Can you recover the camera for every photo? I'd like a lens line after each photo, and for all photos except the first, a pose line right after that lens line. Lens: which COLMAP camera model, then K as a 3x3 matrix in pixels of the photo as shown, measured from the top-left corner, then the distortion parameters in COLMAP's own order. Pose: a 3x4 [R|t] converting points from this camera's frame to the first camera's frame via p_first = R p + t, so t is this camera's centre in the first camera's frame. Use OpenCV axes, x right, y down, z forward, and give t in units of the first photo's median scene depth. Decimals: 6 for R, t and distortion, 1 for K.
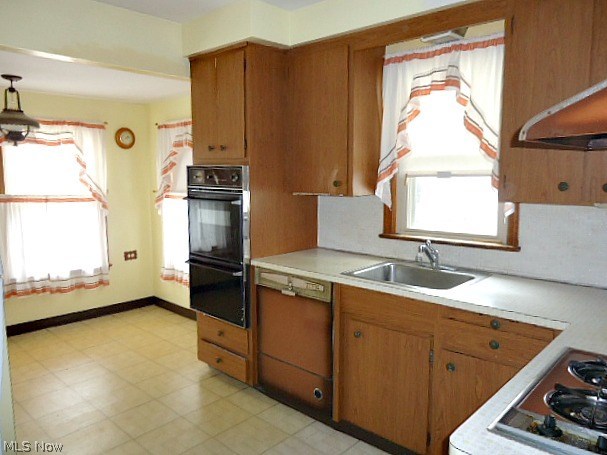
lens RADIAL K [[440.0, 0, 304.9], [0, 440.0, 225.8], [0, 0, 1]] dist [-0.009743, -0.000966]
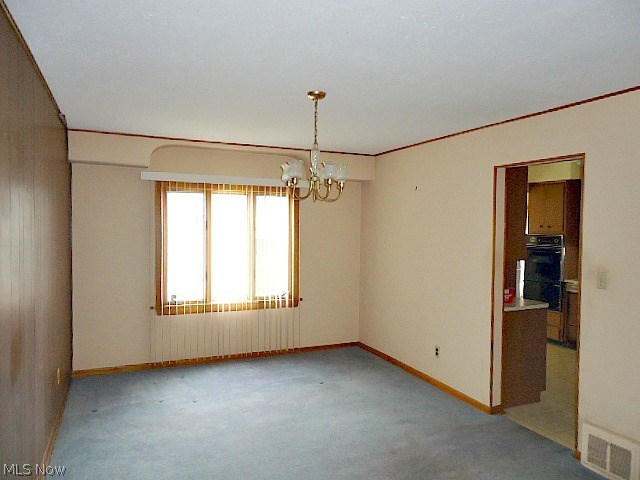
lens RADIAL K [[463.9, 0, 321.5], [0, 463.9, 238.2], [0, 0, 1]] dist [-0.009743, -0.000966]
pose [[0.902746, 0.017133, -0.429832, -0.223581], [-0.055579, 0.995477, -0.077050, 0.115825], [0.426567, 0.093447, 0.899615, -1.522133]]
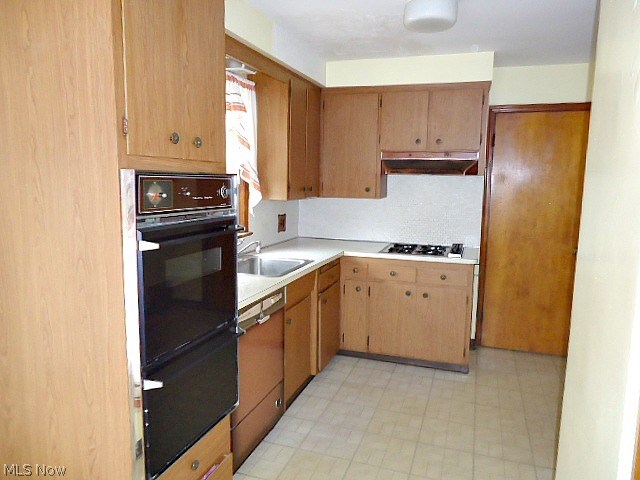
lens RADIAL K [[463.9, 0, 321.5], [0, 463.9, 238.2], [0, 0, 1]] dist [-0.009743, -0.000966]
pose [[-0.374333, -0.131723, 0.917891, -0.869315], [0.081712, 0.981323, 0.174150, -0.154273], [-0.923687, 0.140193, -0.356579, 1.142505]]
